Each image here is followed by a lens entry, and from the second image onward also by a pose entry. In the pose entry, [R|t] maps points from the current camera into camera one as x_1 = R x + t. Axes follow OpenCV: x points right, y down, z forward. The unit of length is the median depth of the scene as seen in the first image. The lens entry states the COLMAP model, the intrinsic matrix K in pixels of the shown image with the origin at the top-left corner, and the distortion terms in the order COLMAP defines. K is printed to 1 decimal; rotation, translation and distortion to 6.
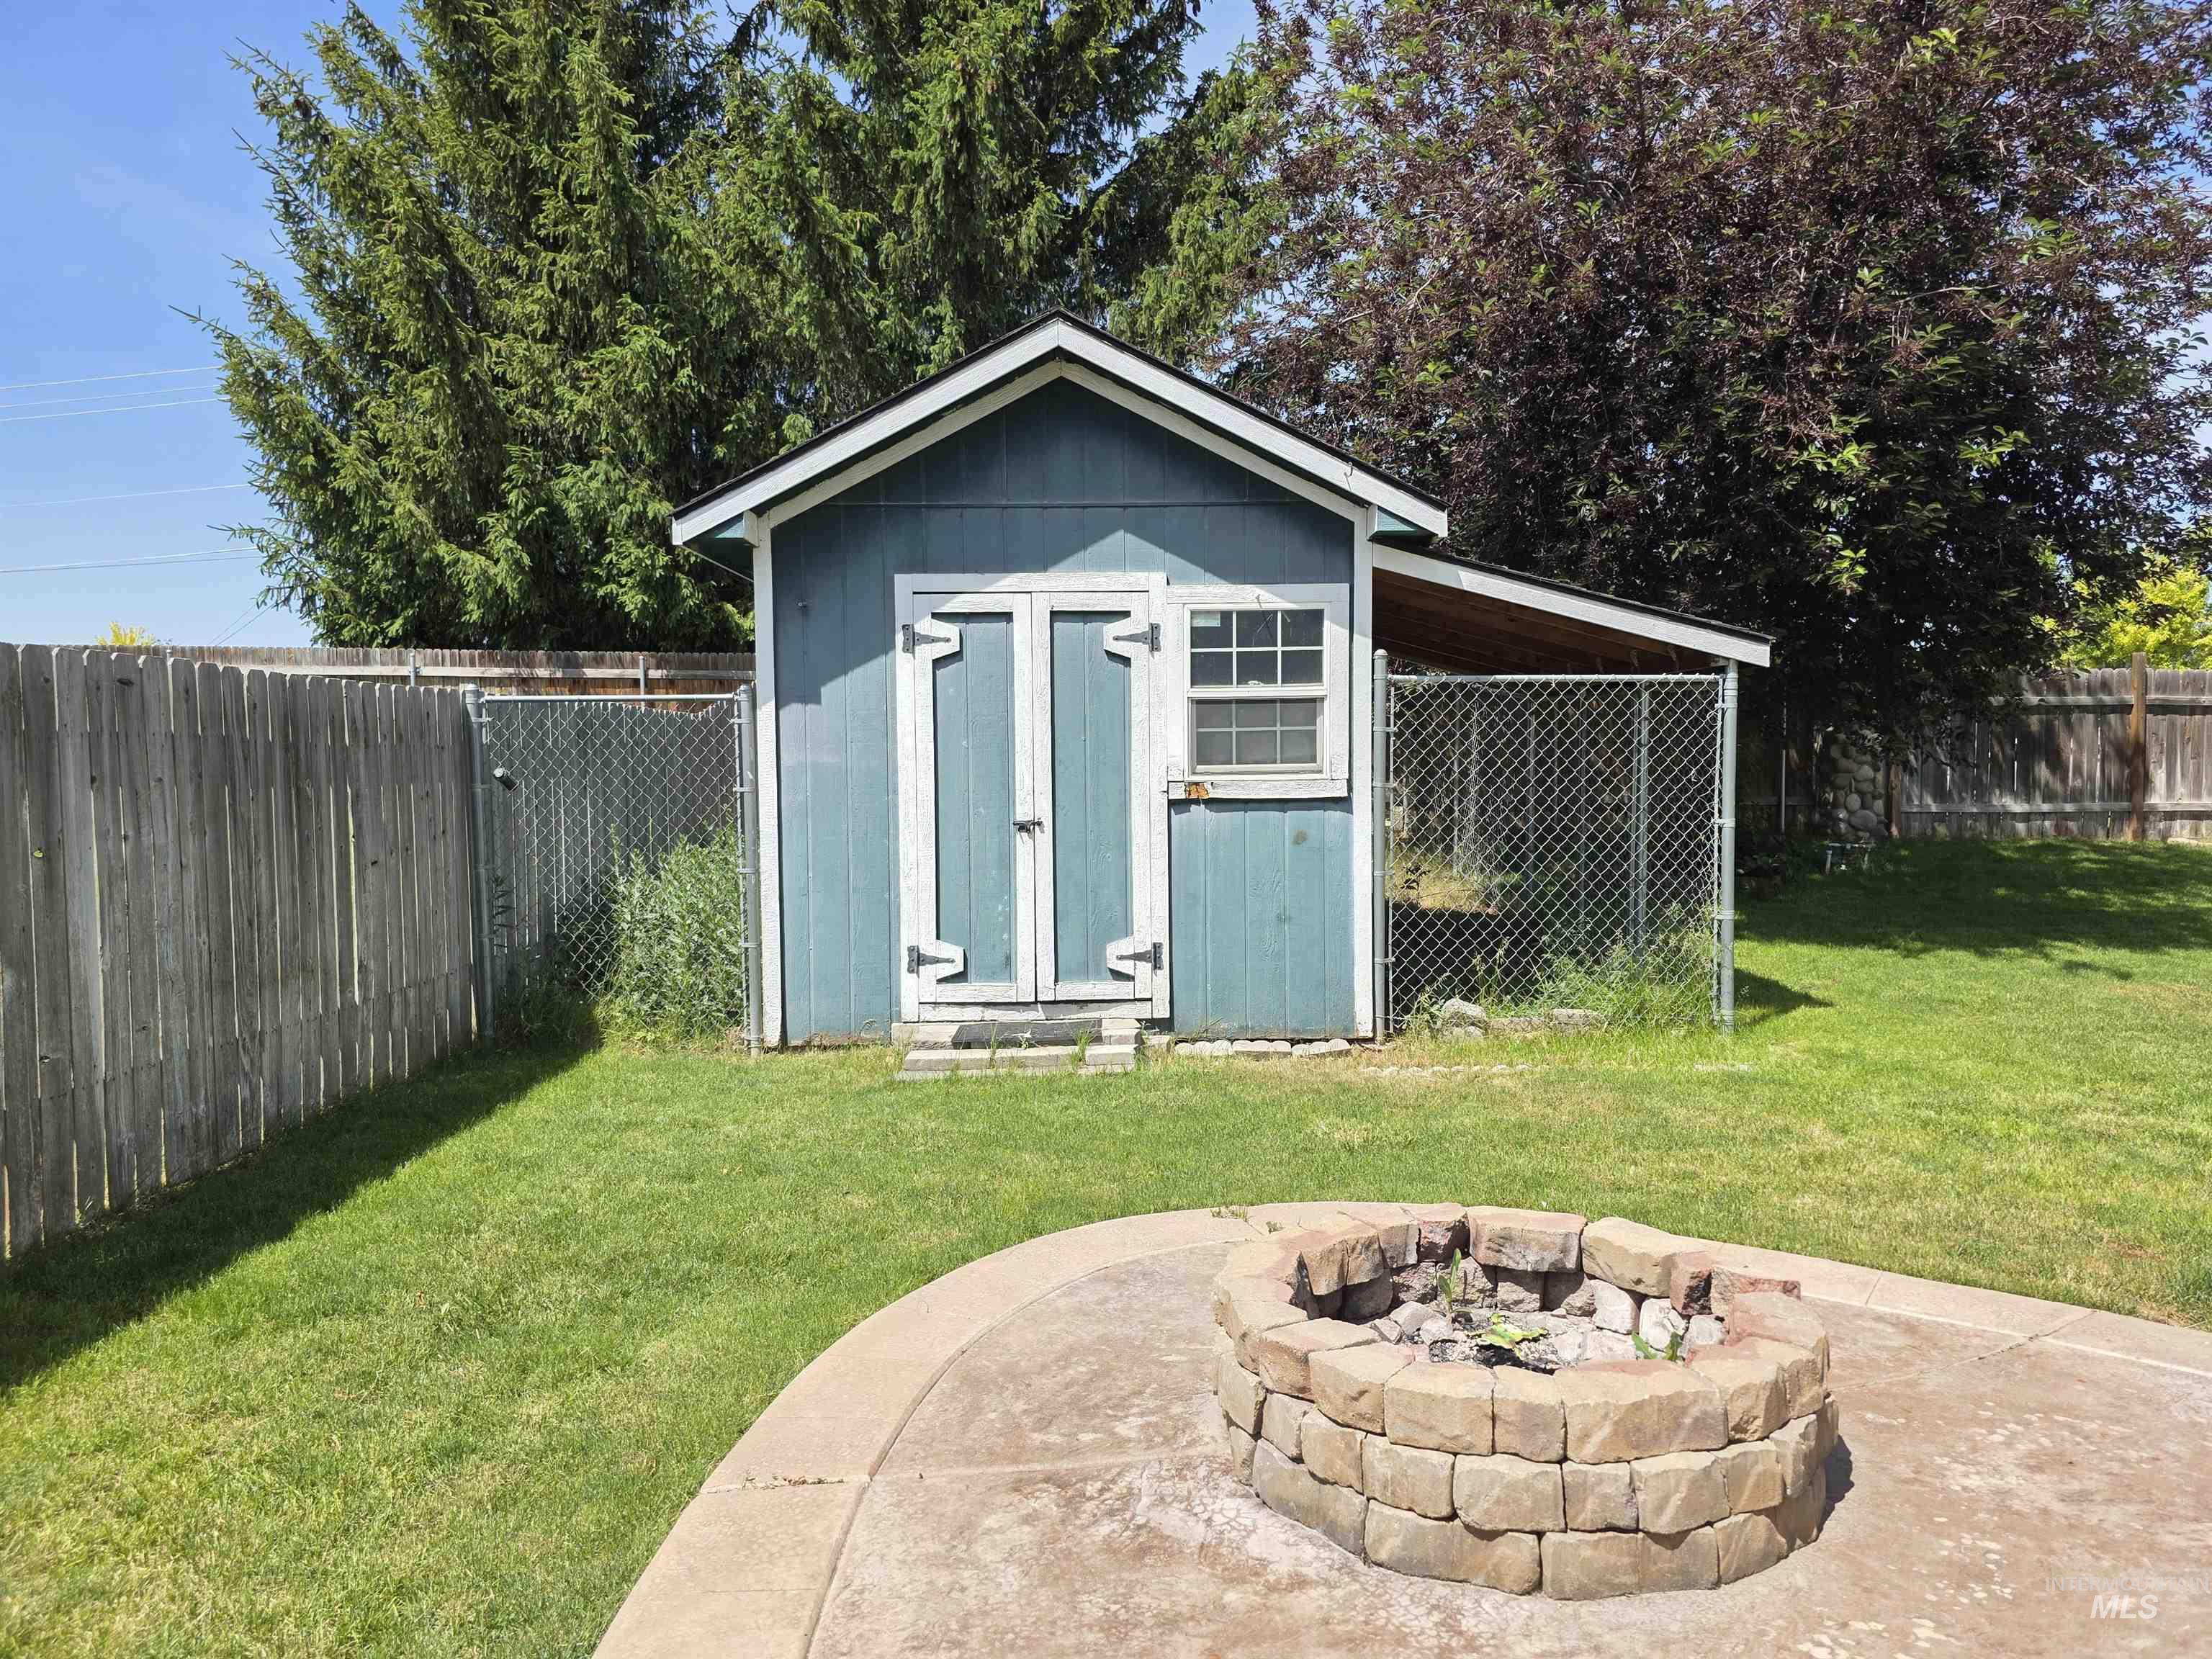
lens RADIAL K [[1484.7, 0, 1101.4], [0, 1484.7, 838.3], [0, 0, 1]] dist [0.052498, -0.044867]
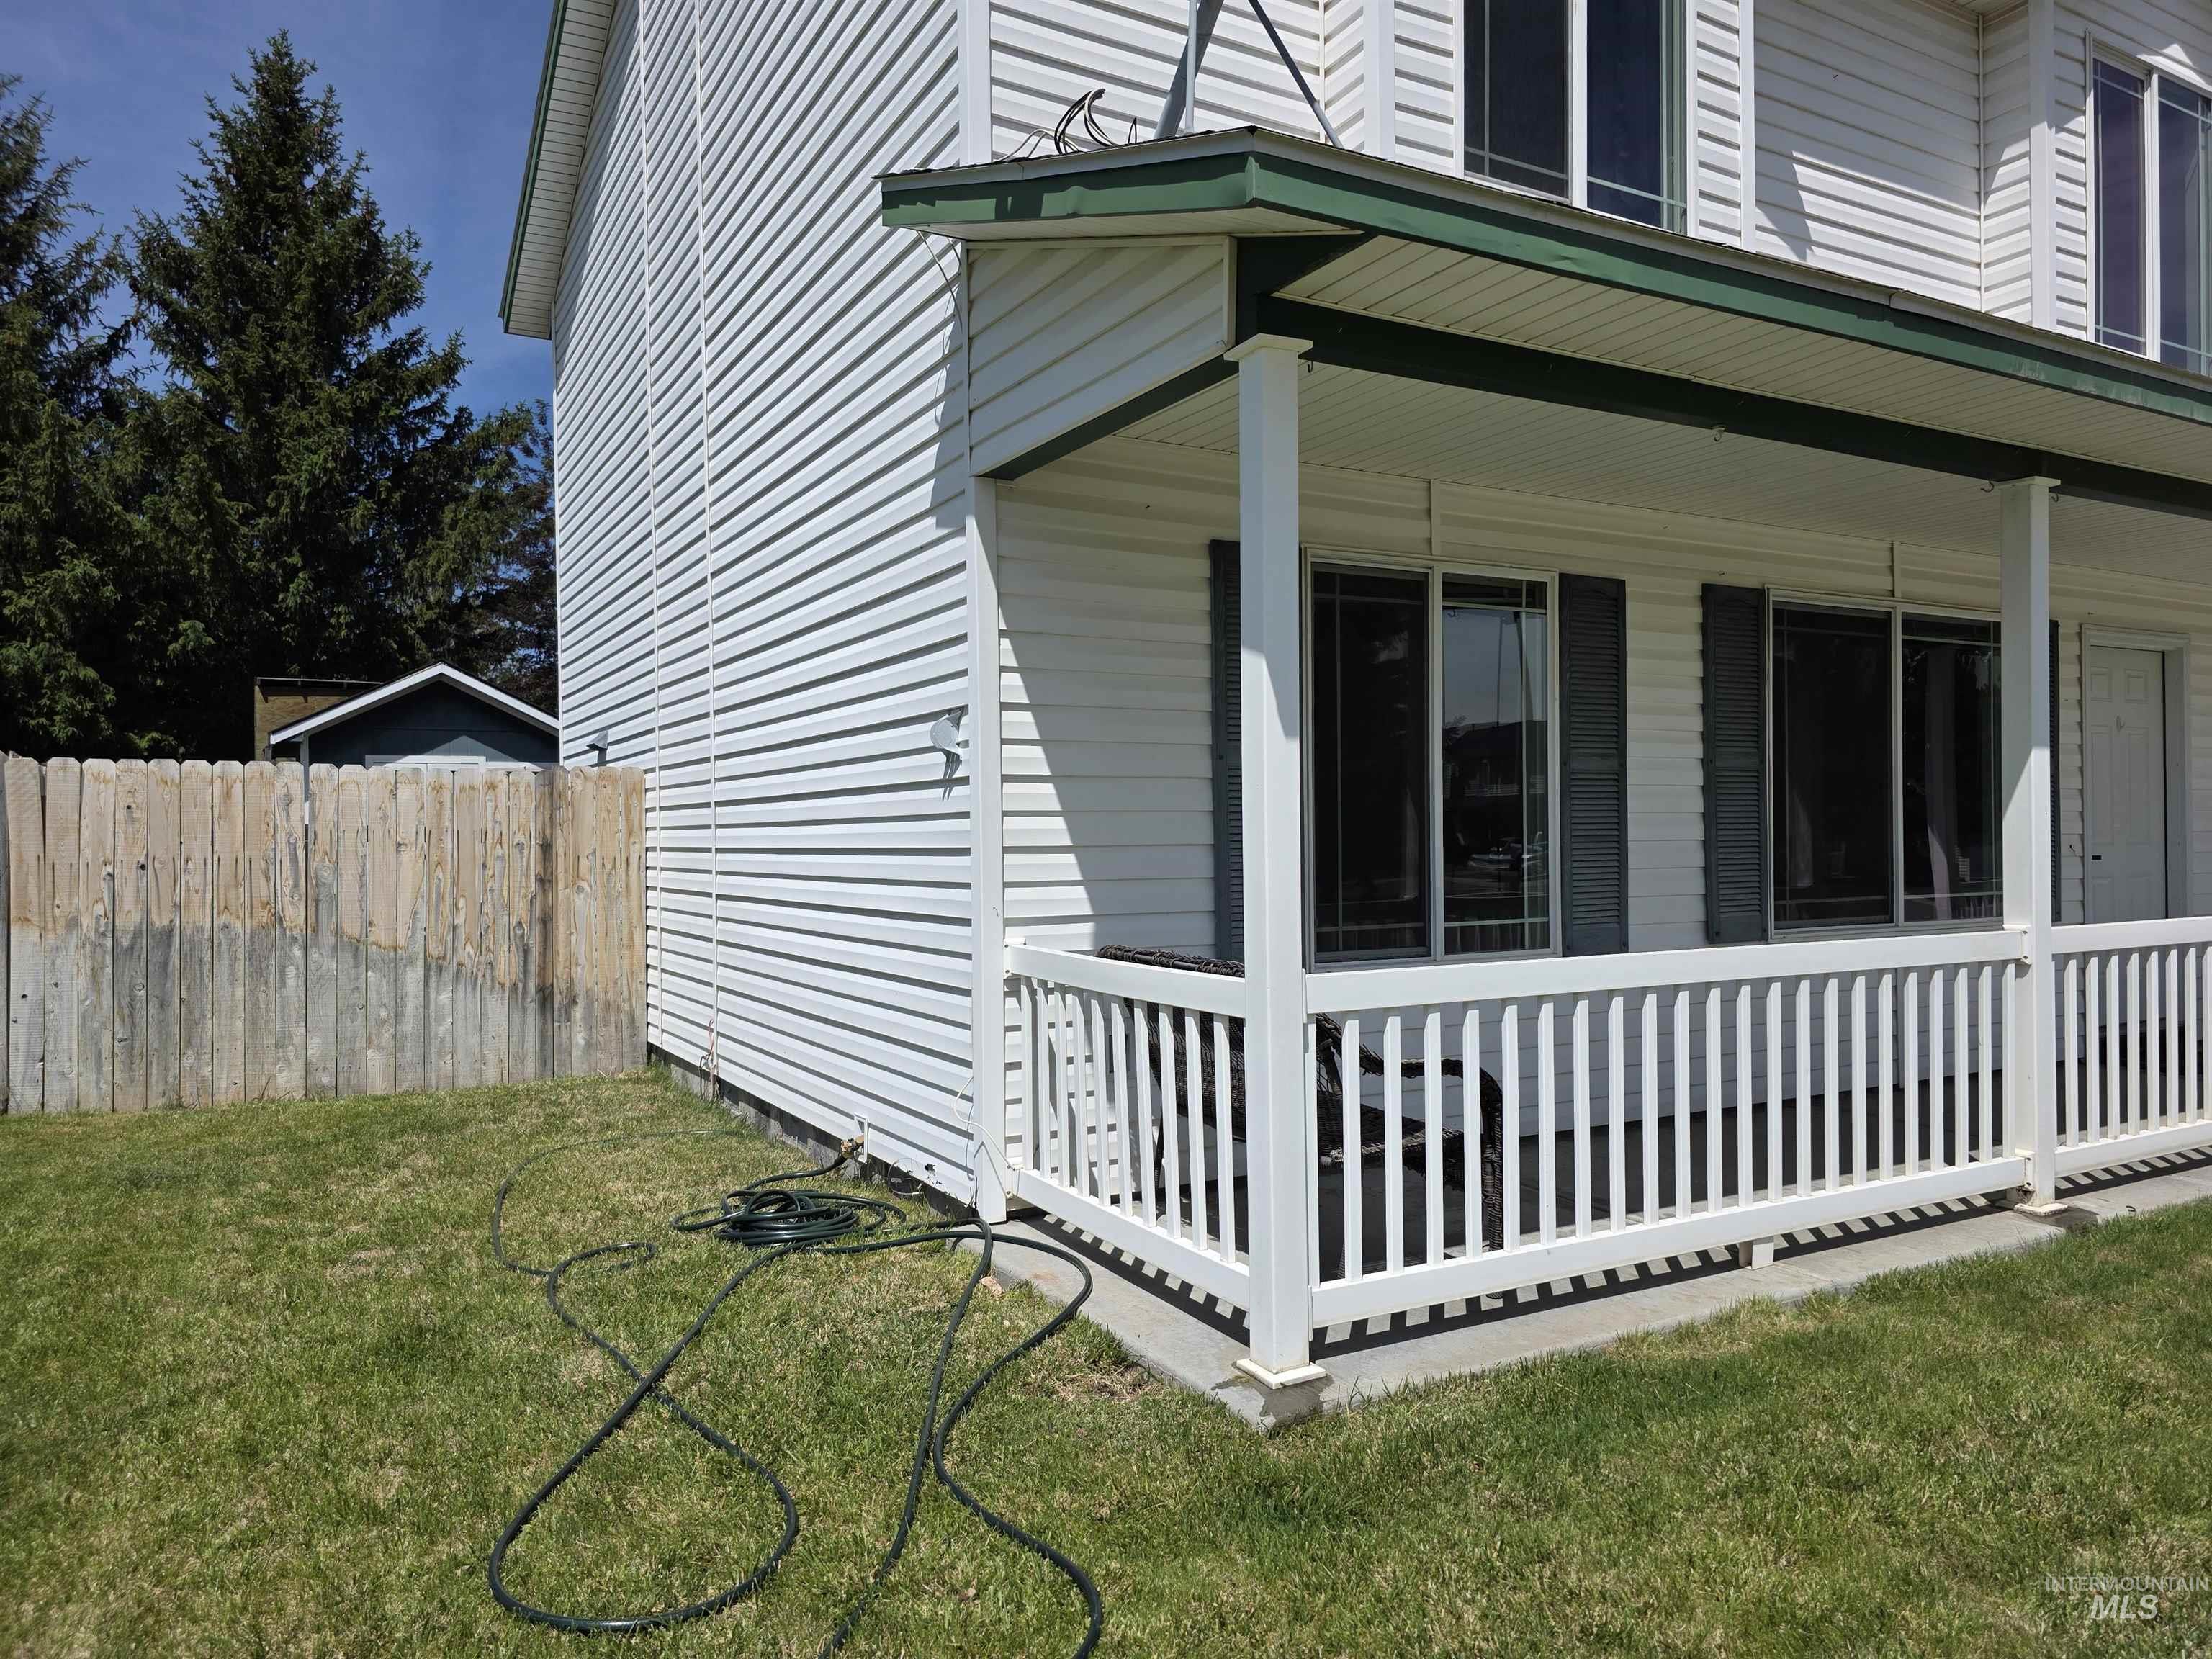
lens RADIAL K [[1484.7, 0, 1118.3], [0, 1484.7, 822.3], [0, 0, 1]] dist [0.052498, -0.044867]
pose [[0.871438, 0.000187, 0.490505, -0.105571], [0.036570, 0.997192, -0.065351, 0.061437], [-0.489140, 0.074887, 0.868984, -0.708562]]
